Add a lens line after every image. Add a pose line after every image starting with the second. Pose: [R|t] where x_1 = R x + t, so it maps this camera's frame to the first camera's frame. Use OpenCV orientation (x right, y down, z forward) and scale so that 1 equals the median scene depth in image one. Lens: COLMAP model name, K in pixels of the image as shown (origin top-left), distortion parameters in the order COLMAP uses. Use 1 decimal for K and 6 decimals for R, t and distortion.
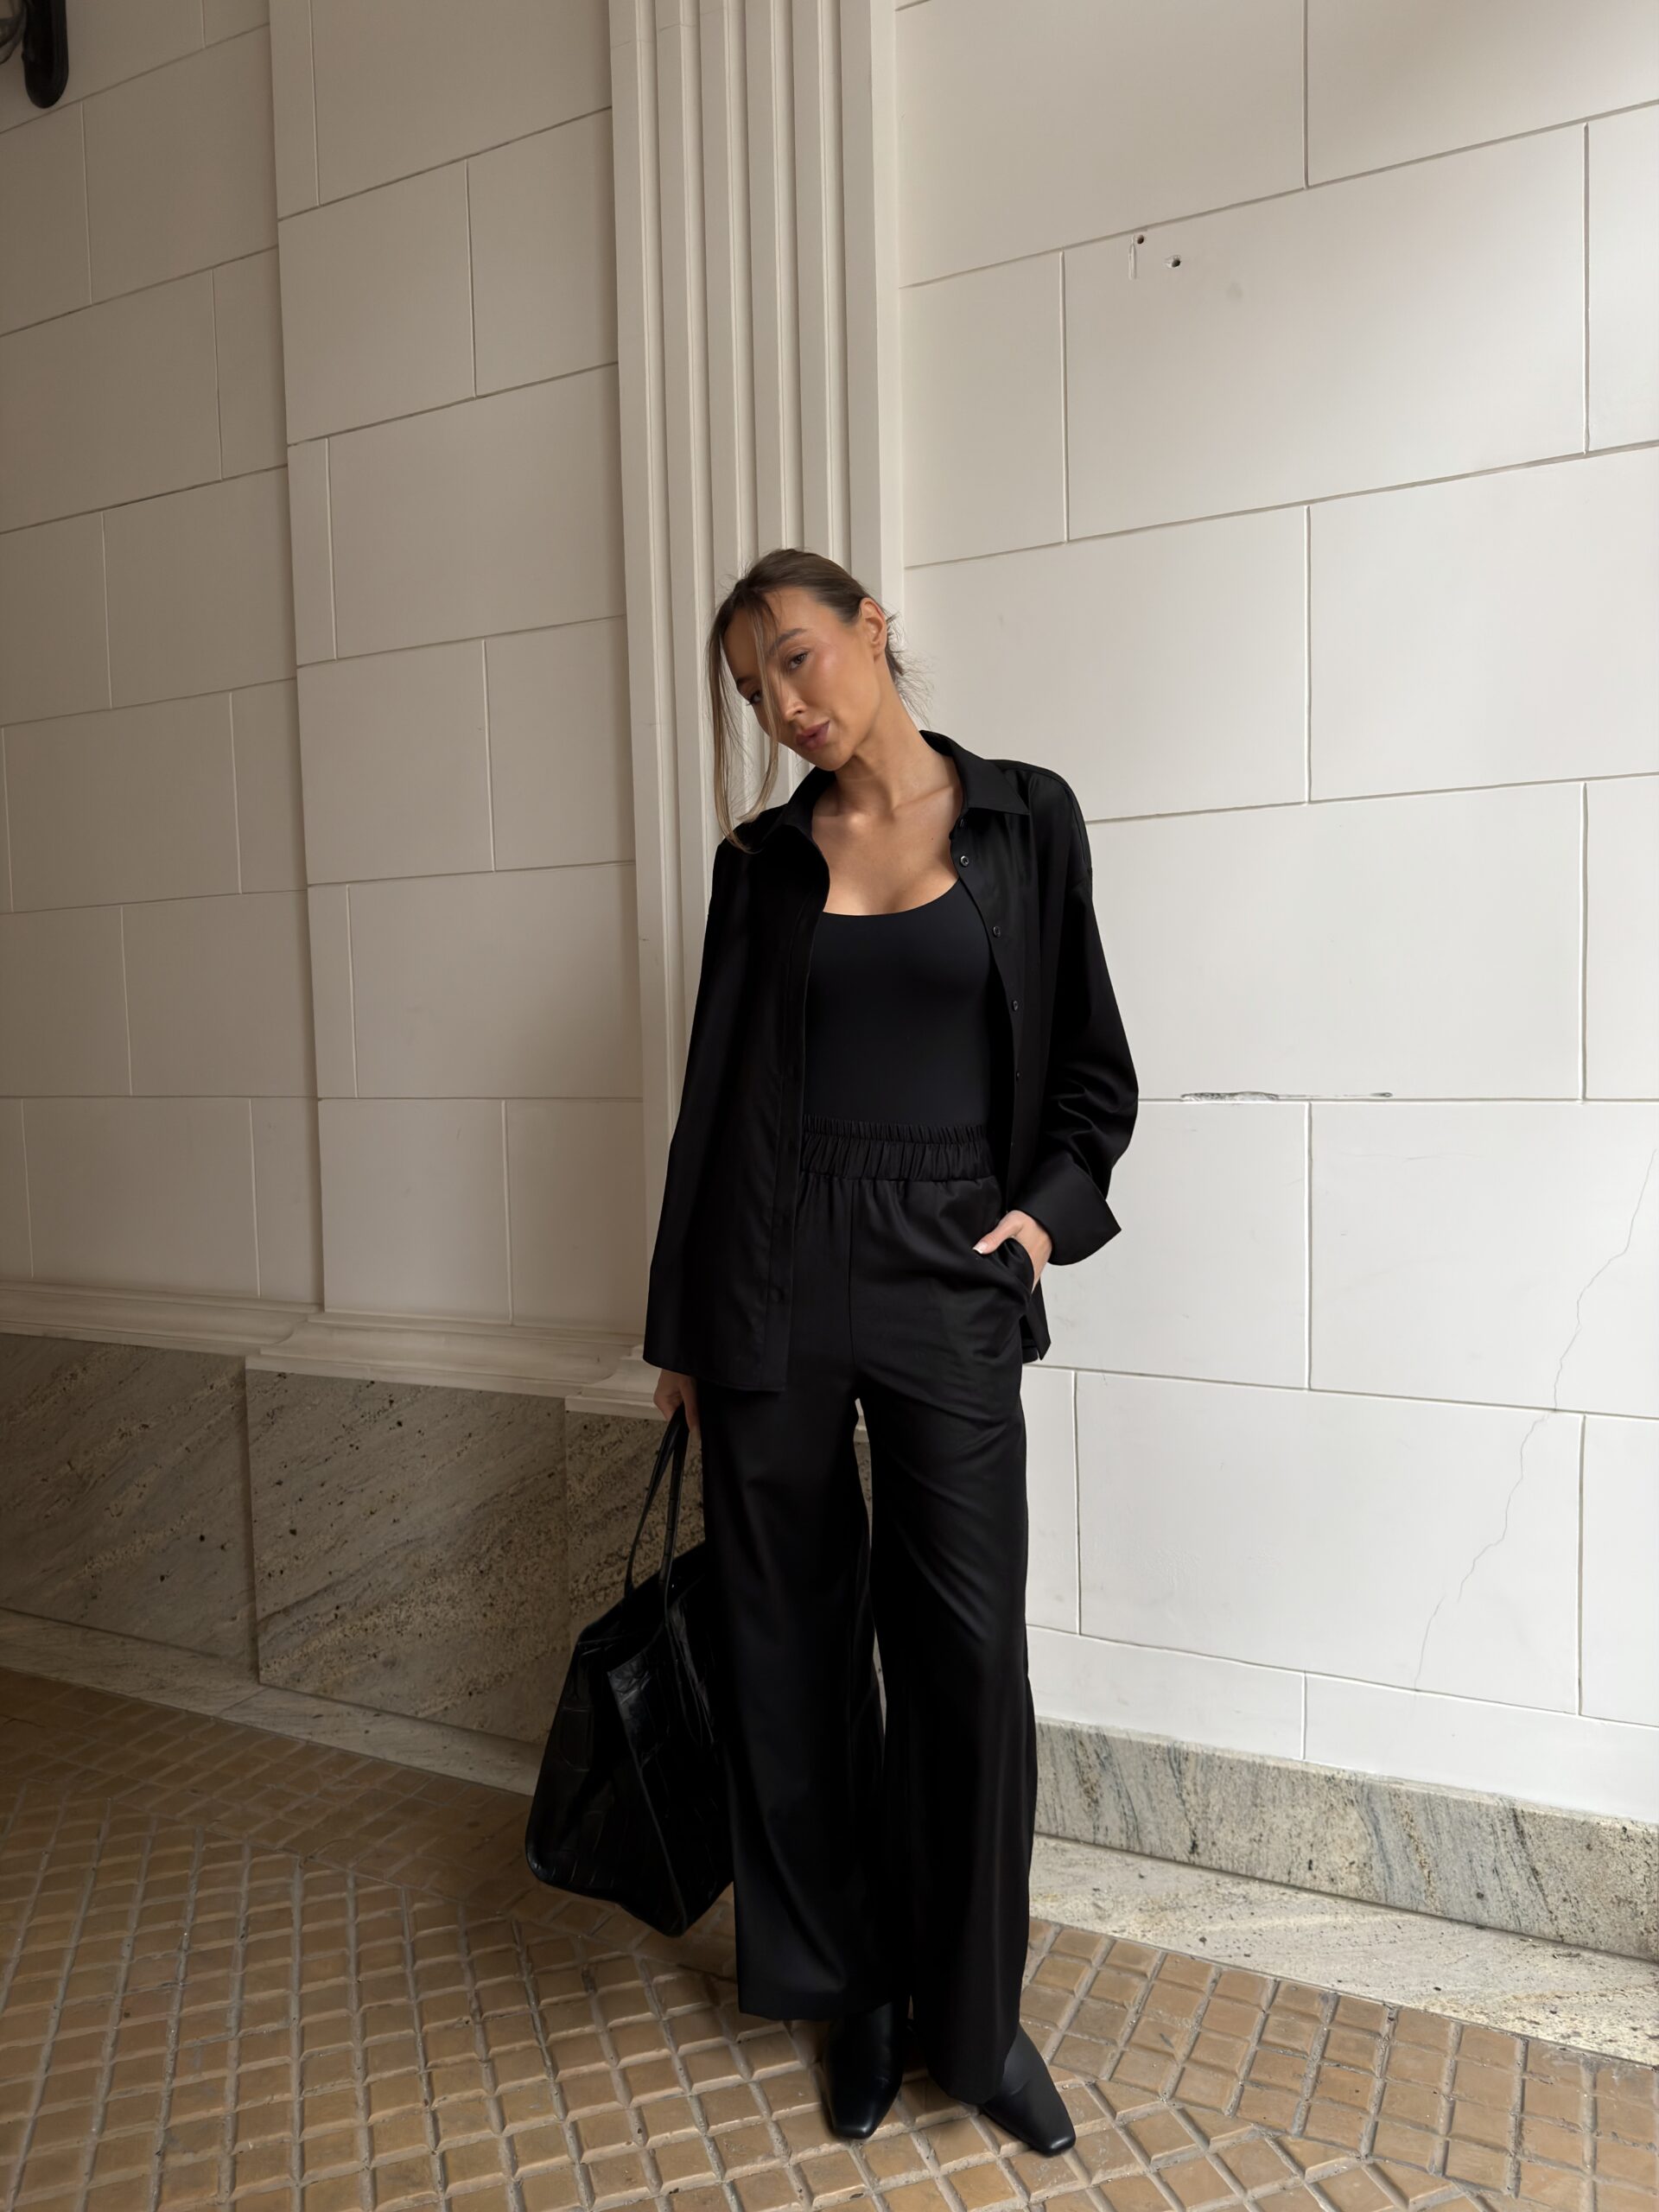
lens RADIAL K [[1593.9, 0, 831.6], [0, 1593.9, 1096.3], [0, 0, 1]] dist [0.004392, -0.008132]
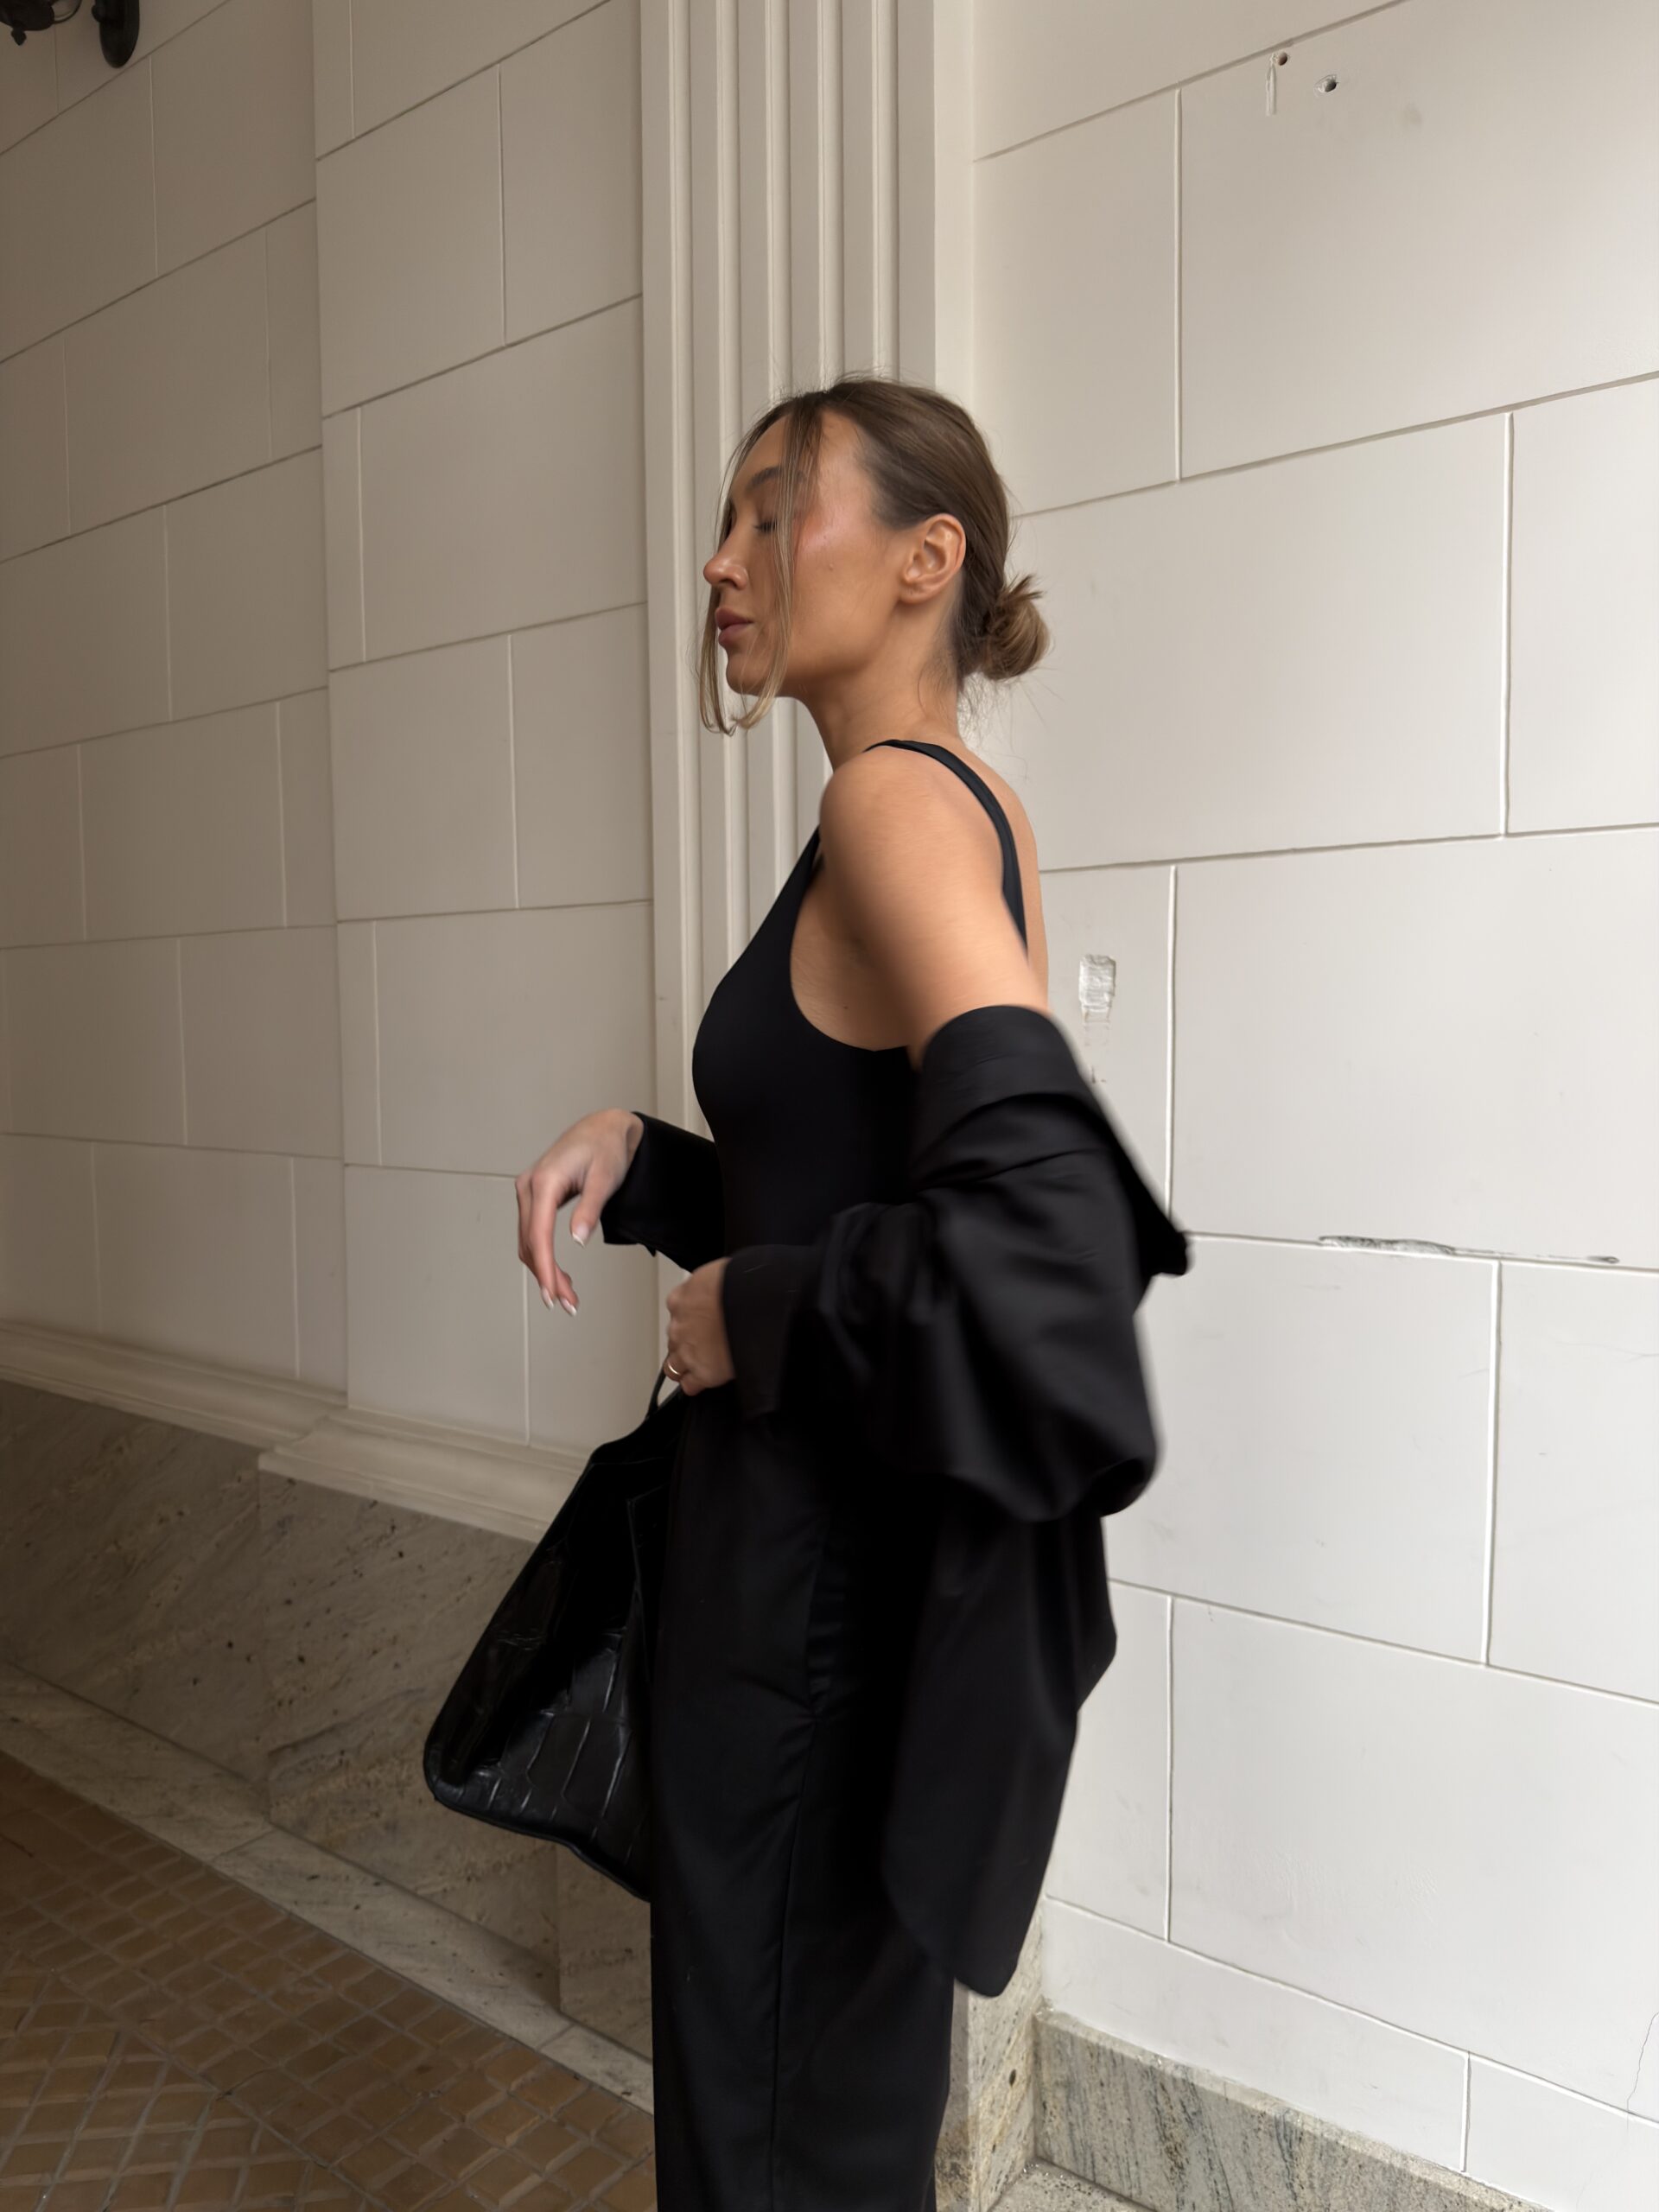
lens RADIAL K [[1600.6, 0, 841.7], [0, 1600.6, 1098.8], [0, 0, 1]] dist [-0.009468, 0.001298]
pose [[0.984007, 0.024792, -0.176395, 0.137749], [-0.023630, 0.999683, 0.008681, -0.067119], [0.176555, -0.004374, 0.984281, 0.253096]]
